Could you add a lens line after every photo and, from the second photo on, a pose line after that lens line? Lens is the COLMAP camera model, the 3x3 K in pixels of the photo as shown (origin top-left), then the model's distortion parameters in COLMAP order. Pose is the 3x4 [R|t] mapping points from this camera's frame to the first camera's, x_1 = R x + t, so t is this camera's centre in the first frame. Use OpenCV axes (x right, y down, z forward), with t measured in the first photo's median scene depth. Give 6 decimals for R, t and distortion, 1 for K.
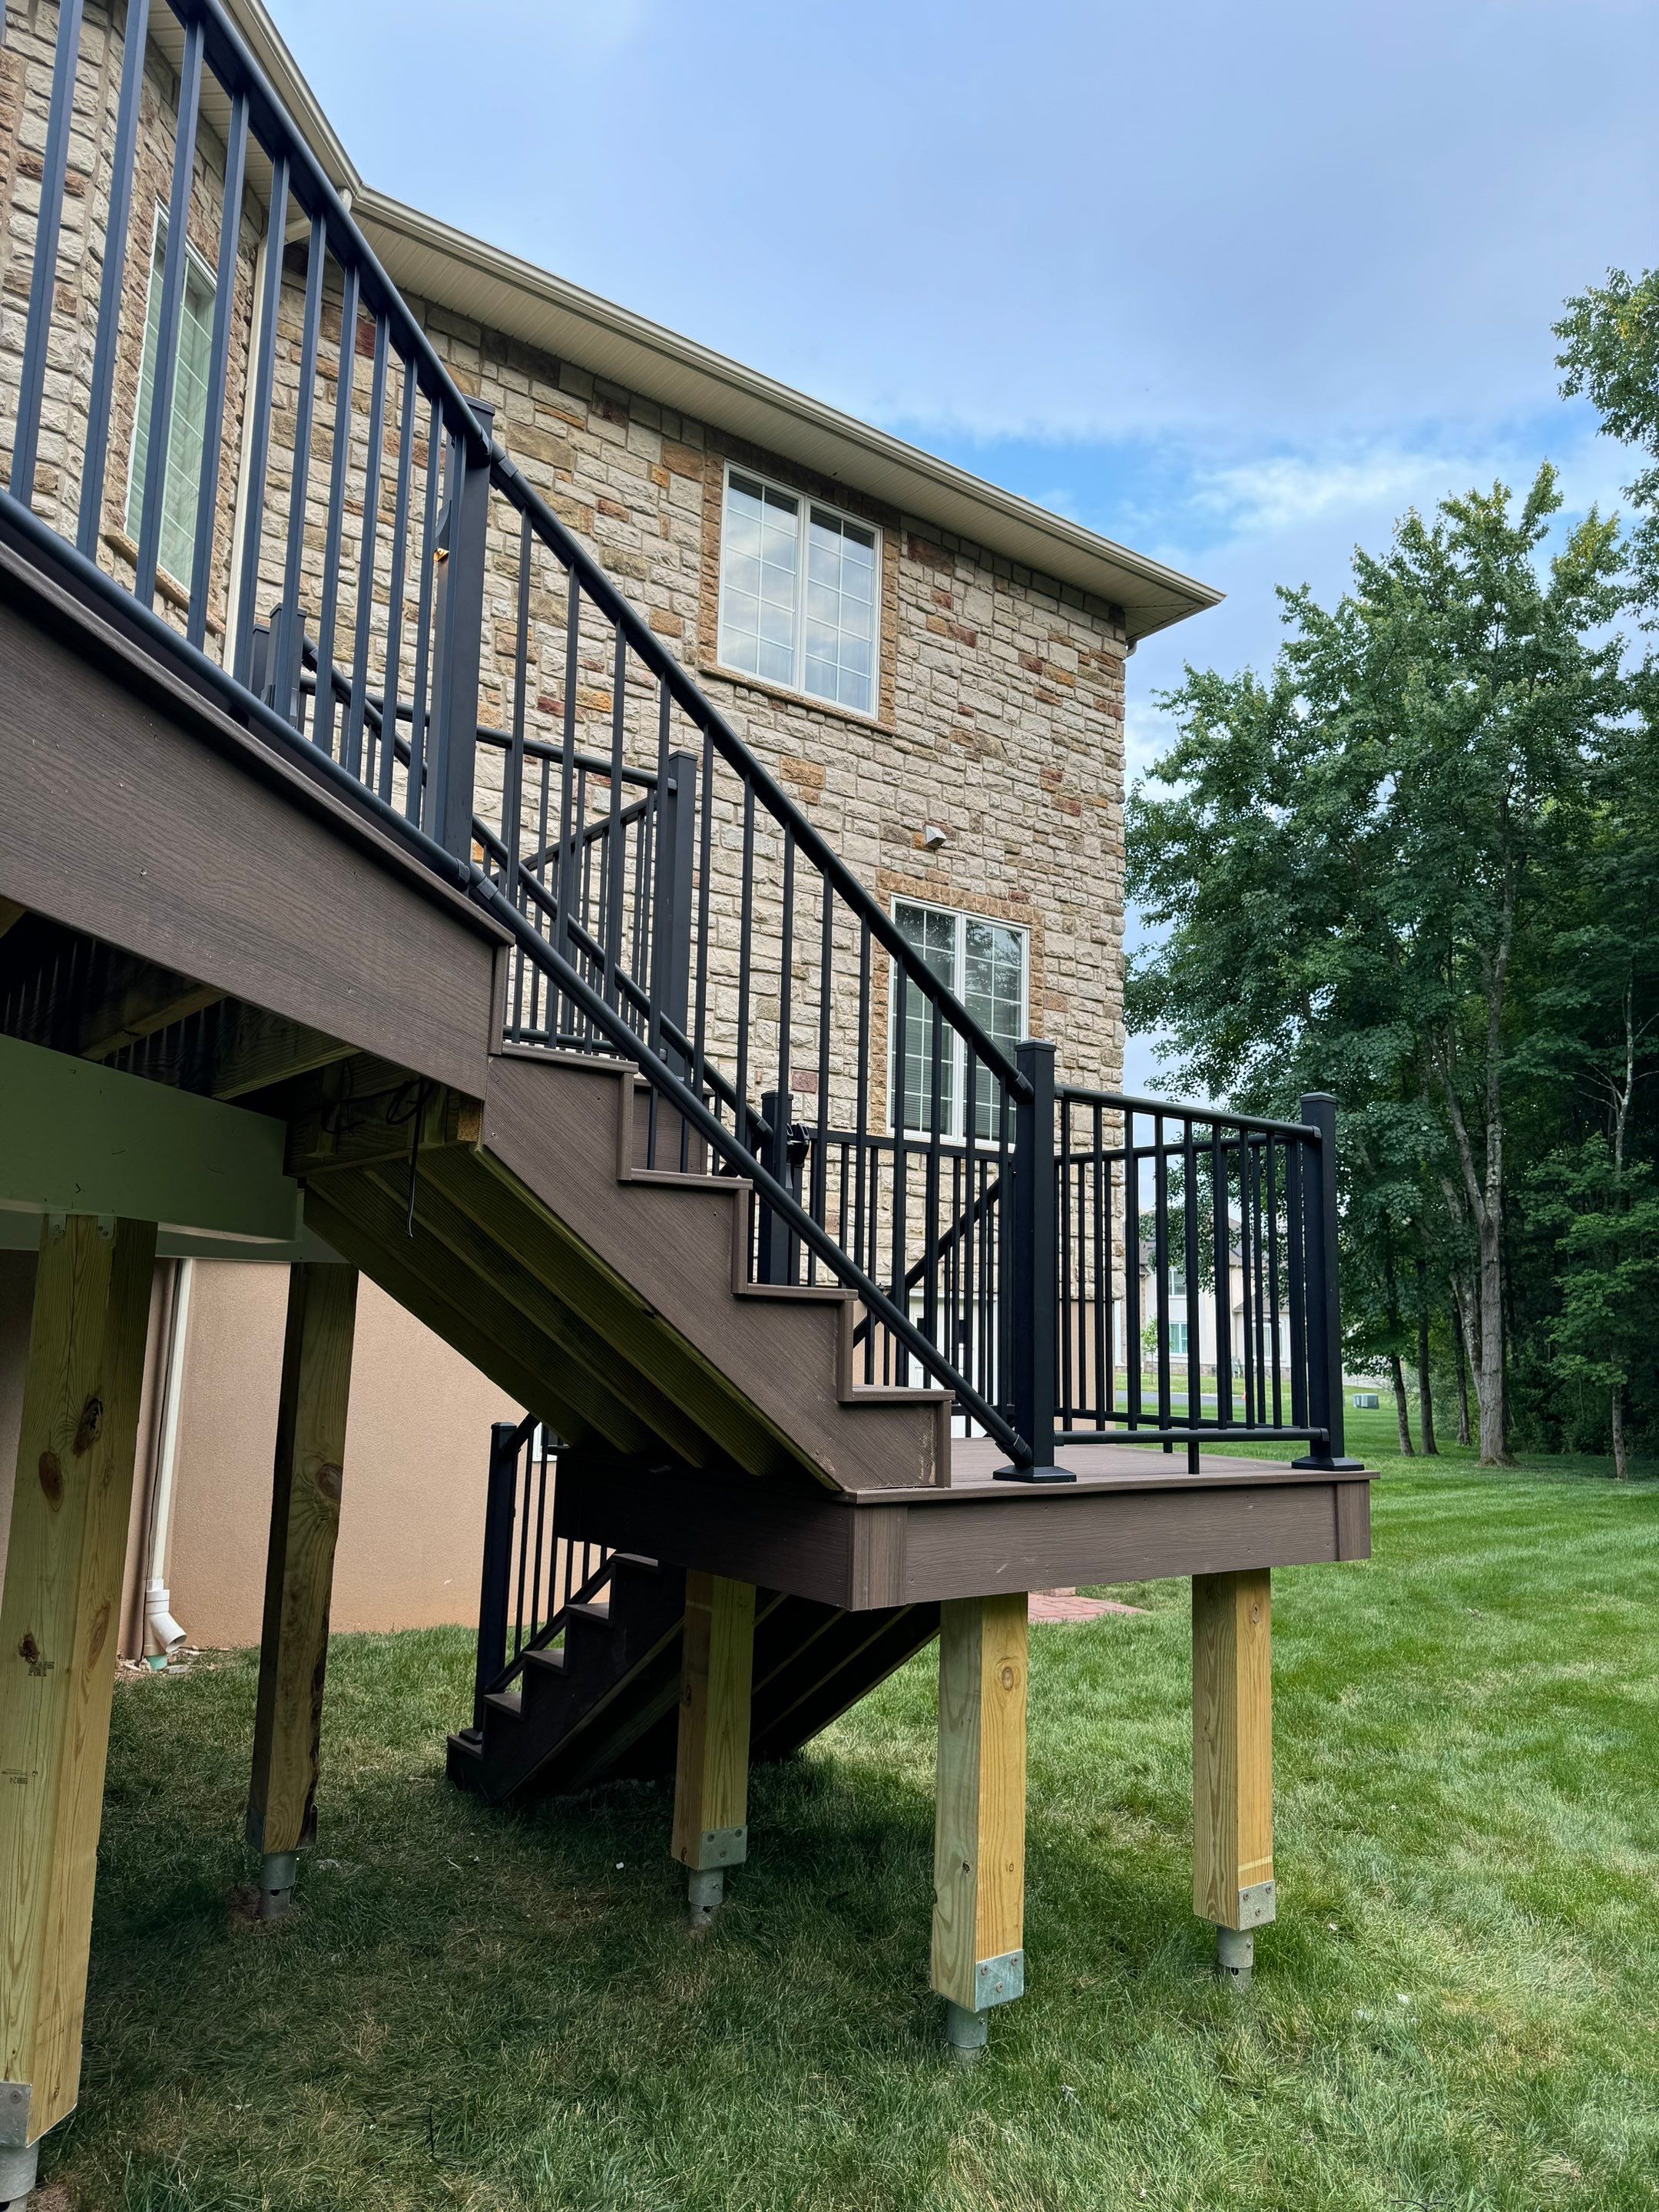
lens RADIAL K [[1539.6, 0, 838.0], [0, 1539.6, 1115.3], [0, 0, 1]] dist [0.063524, -0.001556]
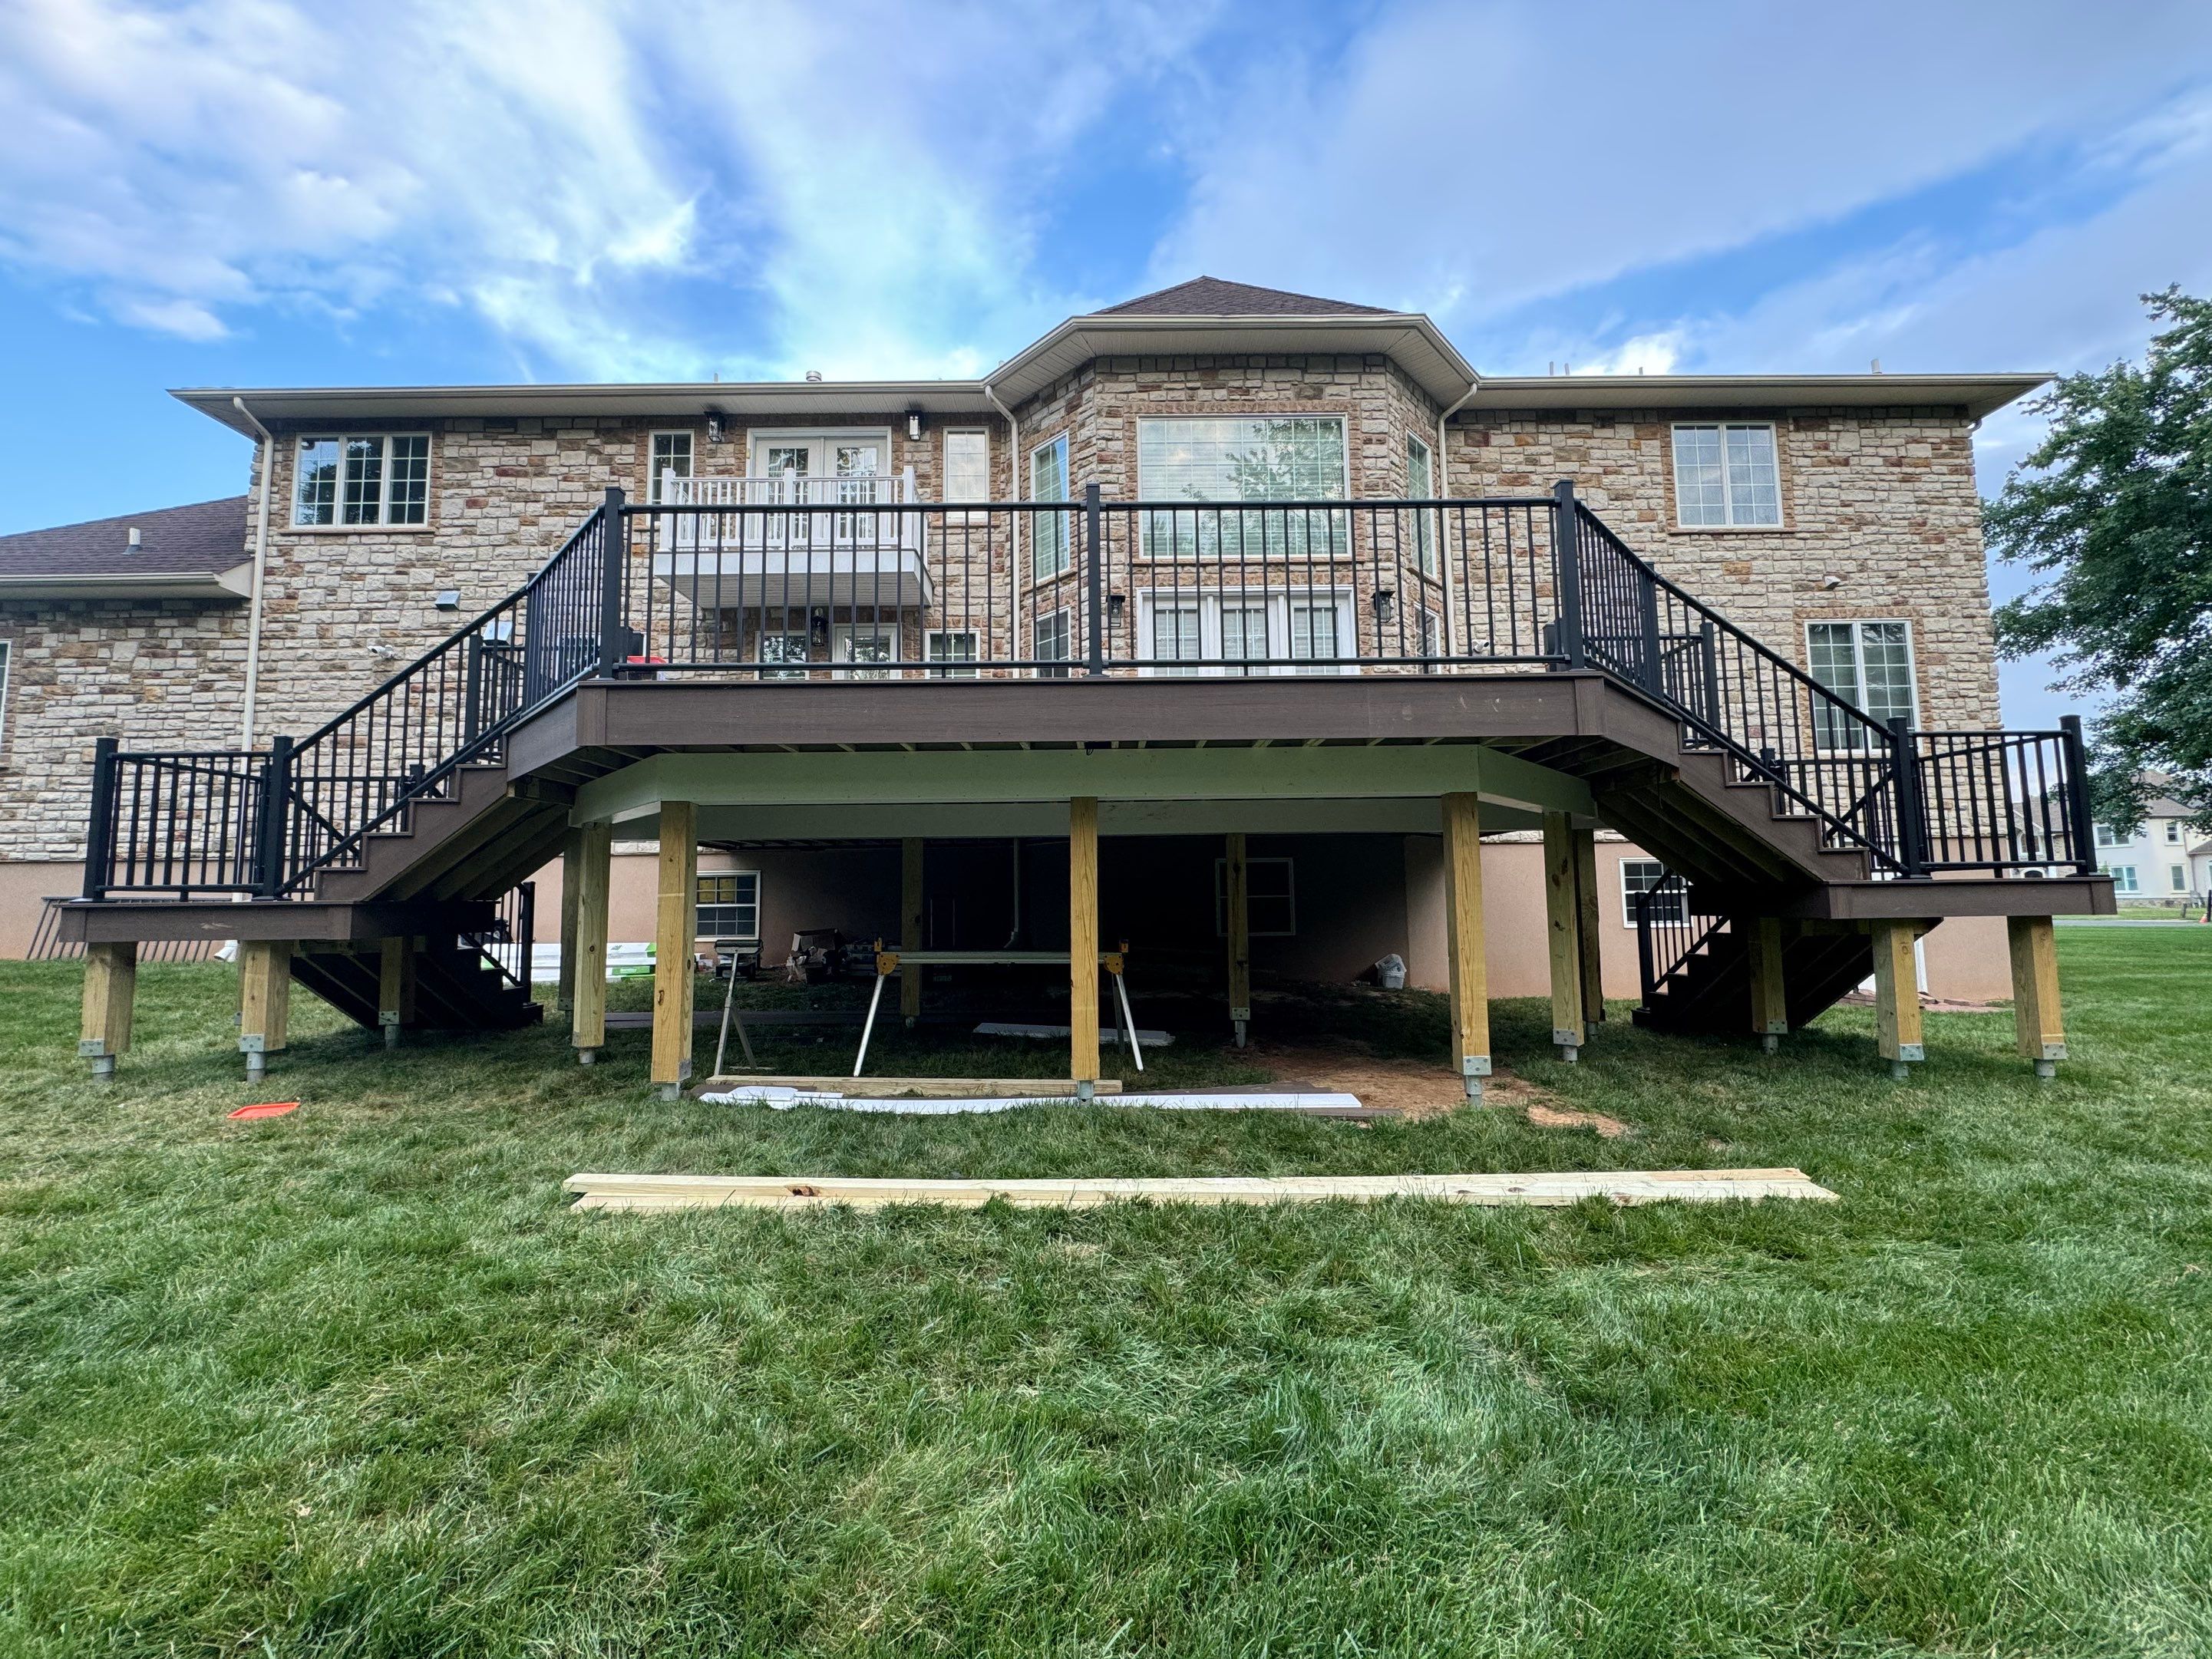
lens RADIAL K [[850.0, 0, 1113.2], [0, 850.0, 820.5], [0, 0, 1]] dist [-0.008819, 0.000673]
pose [[0.785906, -0.089417, -0.611846, -0.015660], [0.117353, 0.993074, 0.005607, -0.010424], [0.607108, -0.076209, 0.790957, -0.263685]]
